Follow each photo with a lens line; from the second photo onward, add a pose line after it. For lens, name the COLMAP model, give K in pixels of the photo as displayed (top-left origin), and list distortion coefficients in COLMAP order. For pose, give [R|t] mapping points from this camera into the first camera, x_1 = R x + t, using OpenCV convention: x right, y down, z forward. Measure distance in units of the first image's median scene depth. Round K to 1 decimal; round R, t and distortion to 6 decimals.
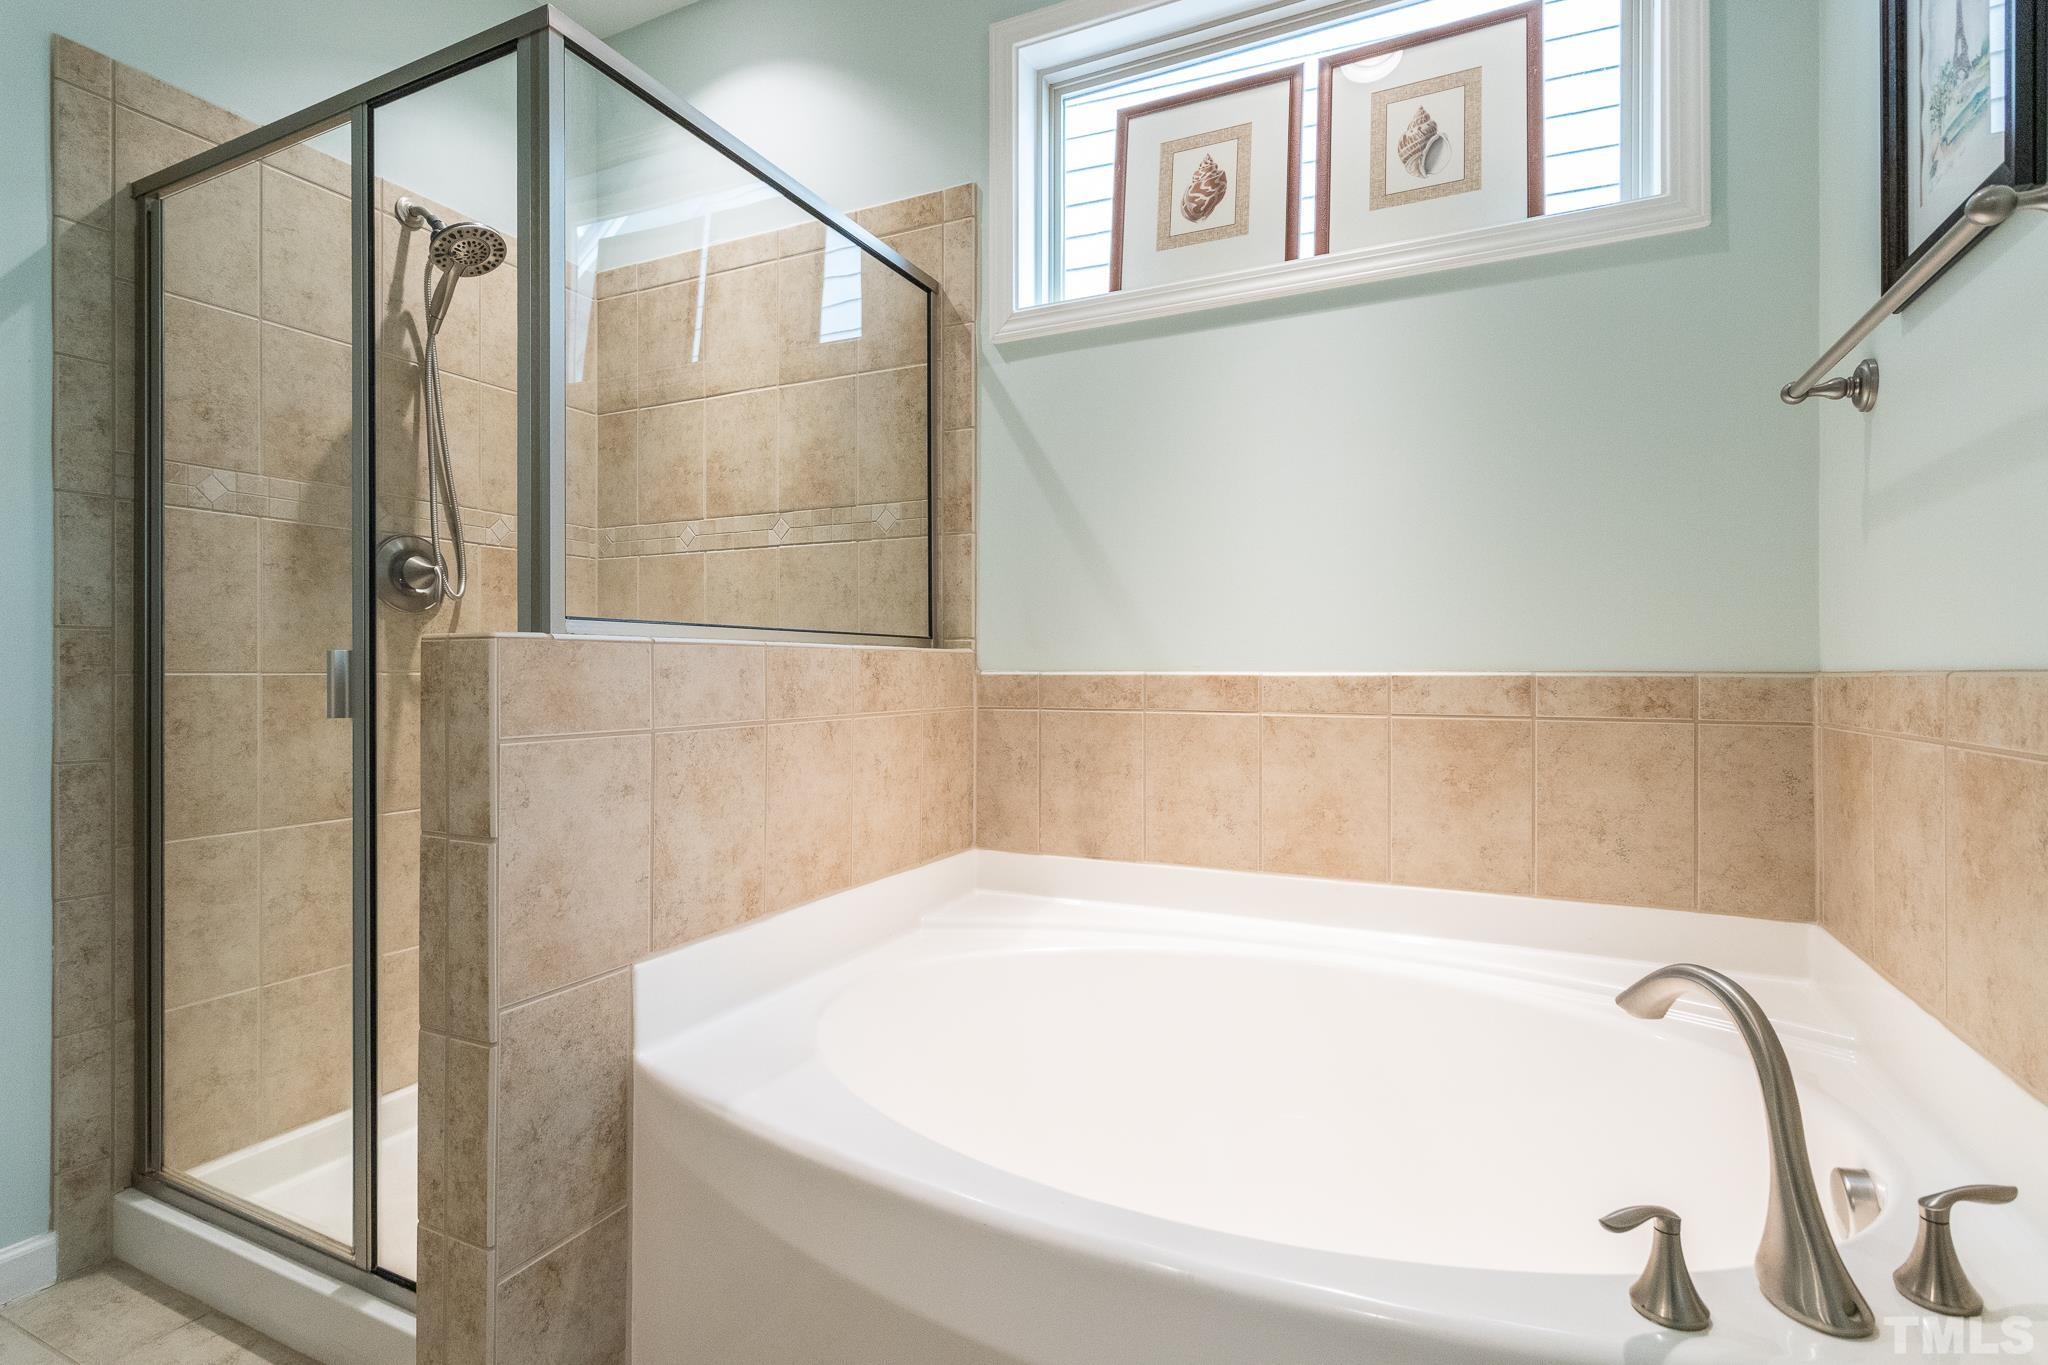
lens RADIAL K [[978.5, 0, 1019.1], [0, 978.5, 676.6], [0, 0, 1]] dist [0.003386, 0.001303]
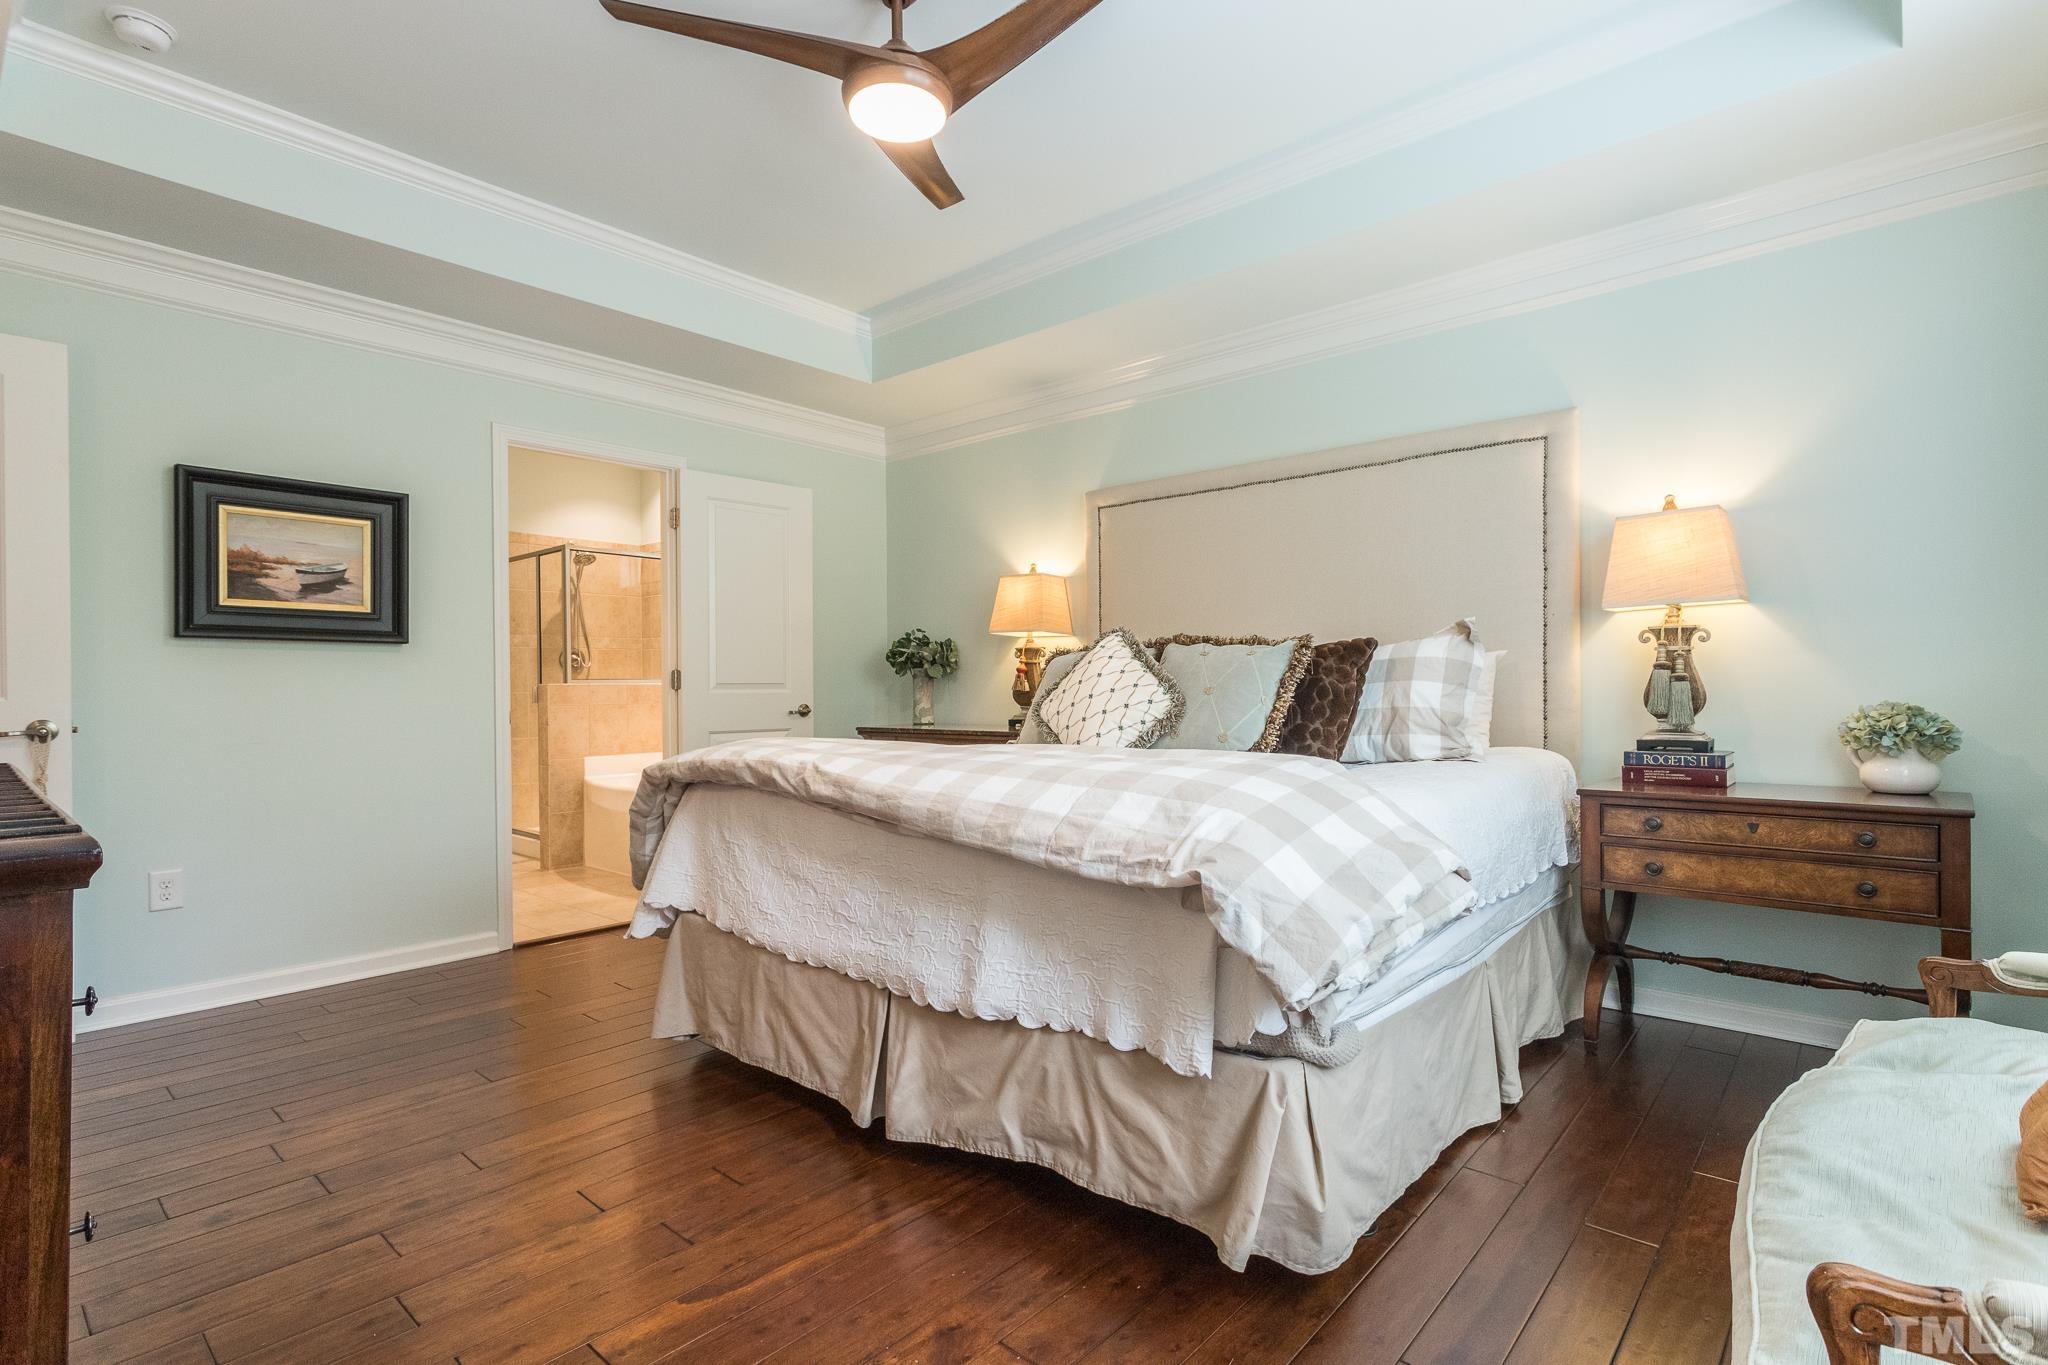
lens RADIAL K [[978.5, 0, 1028.8], [0, 978.5, 686.7], [0, 0, 1]] dist [0.003386, 0.001303]
pose [[0.962281, -0.013356, -0.271731, 2.806033], [0.013351, 0.999909, -0.001867, 0.006967], [0.271731, -0.001831, 0.962371, -2.777762]]
